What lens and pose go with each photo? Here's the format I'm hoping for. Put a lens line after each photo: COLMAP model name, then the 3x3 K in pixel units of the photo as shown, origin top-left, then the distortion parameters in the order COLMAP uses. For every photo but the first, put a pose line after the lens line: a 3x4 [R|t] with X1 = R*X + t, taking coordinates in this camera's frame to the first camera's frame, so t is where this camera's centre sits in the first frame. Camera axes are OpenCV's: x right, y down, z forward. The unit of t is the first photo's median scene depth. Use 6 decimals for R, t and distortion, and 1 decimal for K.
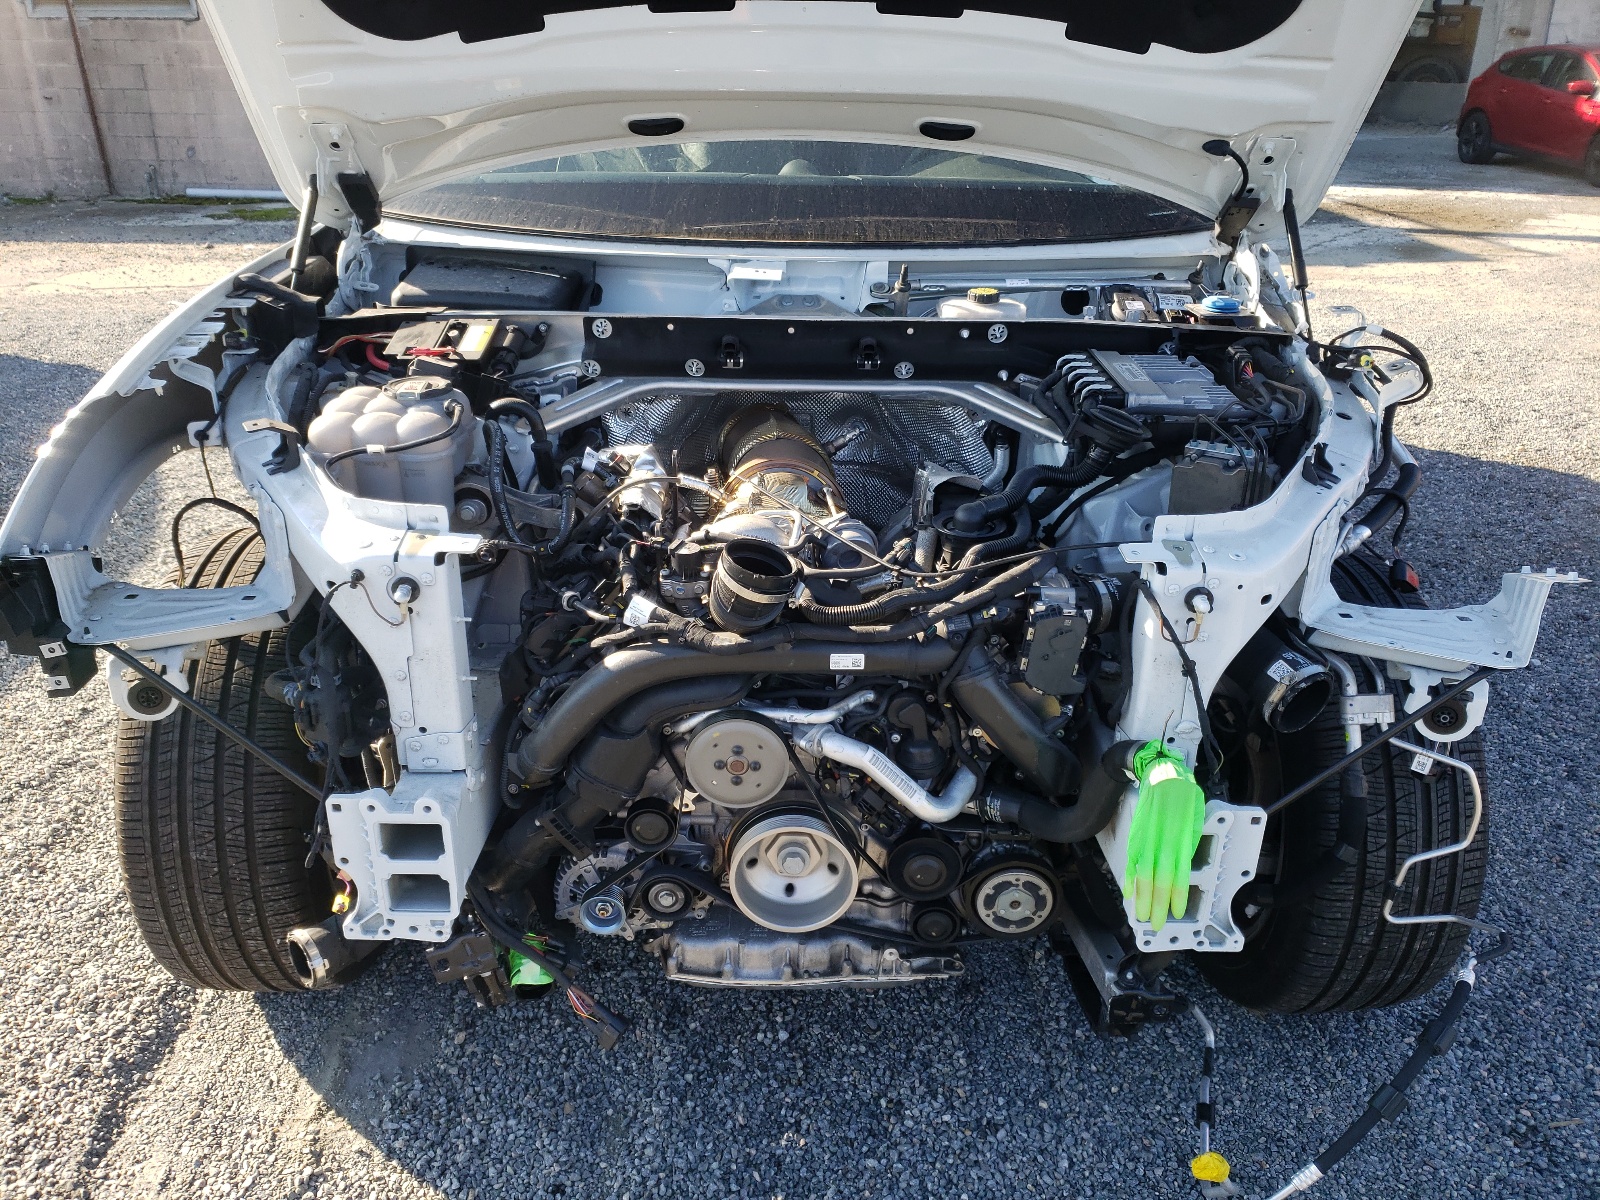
lens RADIAL K [[1227.5, 0, 798.6], [0, 1227.5, 590.4], [0, 0, 1]] dist [0.011369, -0.021477]
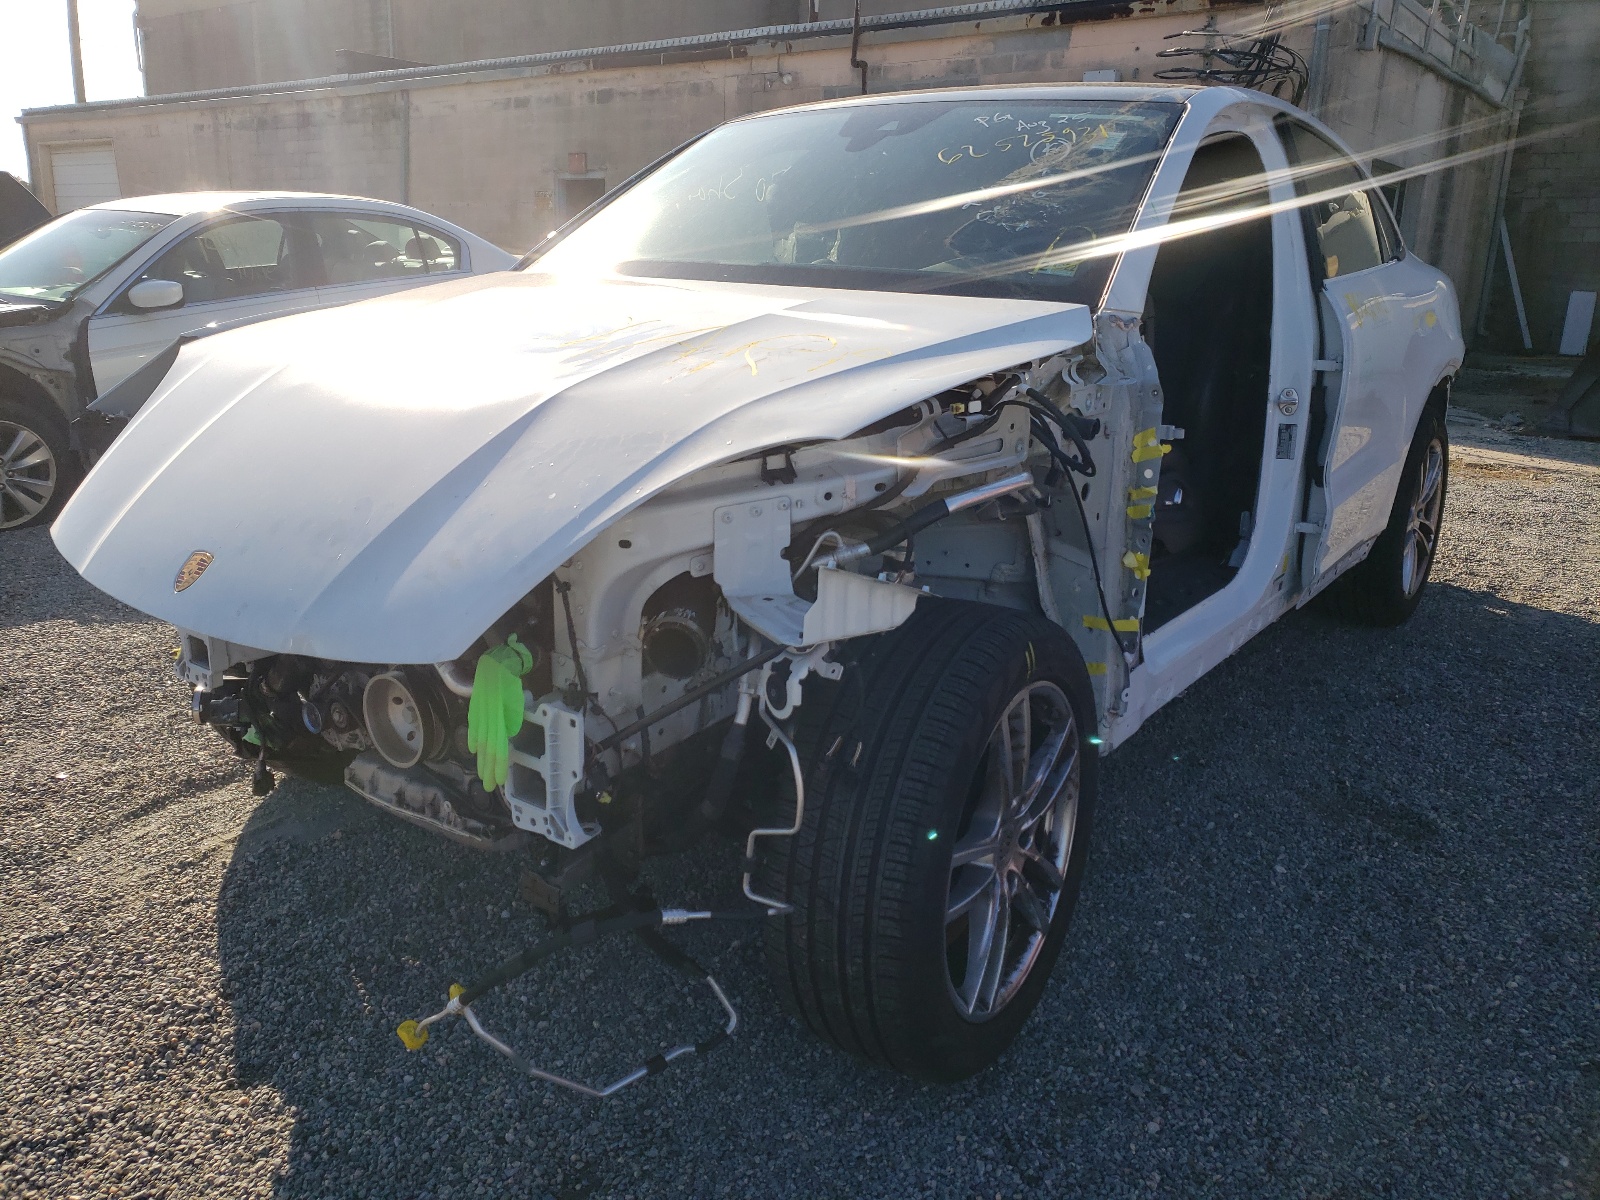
lens RADIAL K [[1227.5, 0, 801.5], [0, 1227.5, 604.3], [0, 0, 1]] dist [0.011369, -0.021477]
pose [[0.797162, 0.170917, -0.579069, 1.000054], [-0.261084, 0.962370, -0.075363, 0.090838], [0.544398, 0.211262, 0.811788, 0.119761]]
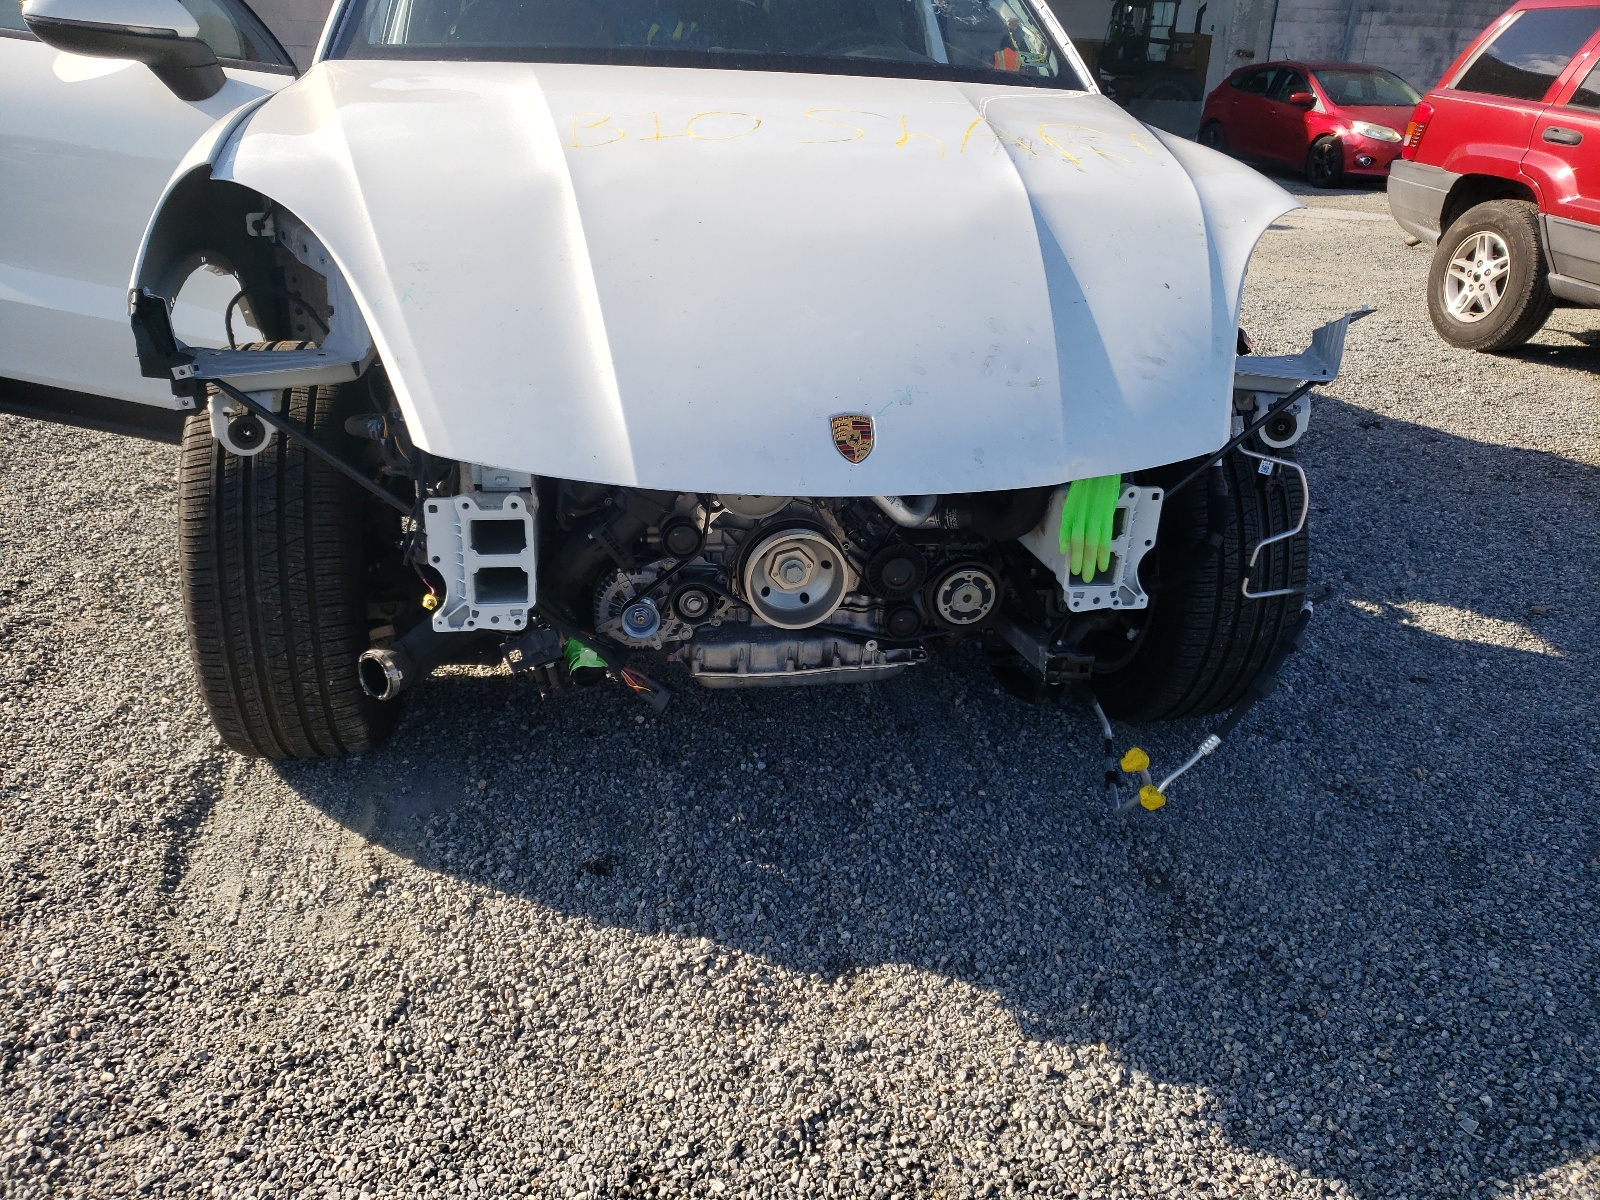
lens RADIAL K [[1227.5, 0, 796.3], [0, 1227.5, 601.8], [0, 0, 1]] dist [0.011369, -0.021477]
pose [[0.984830, -0.043814, 0.167900, -0.194028], [0.044556, 0.999007, -0.000650, 0.235268], [-0.167704, 0.008121, 0.985804, -0.193594]]
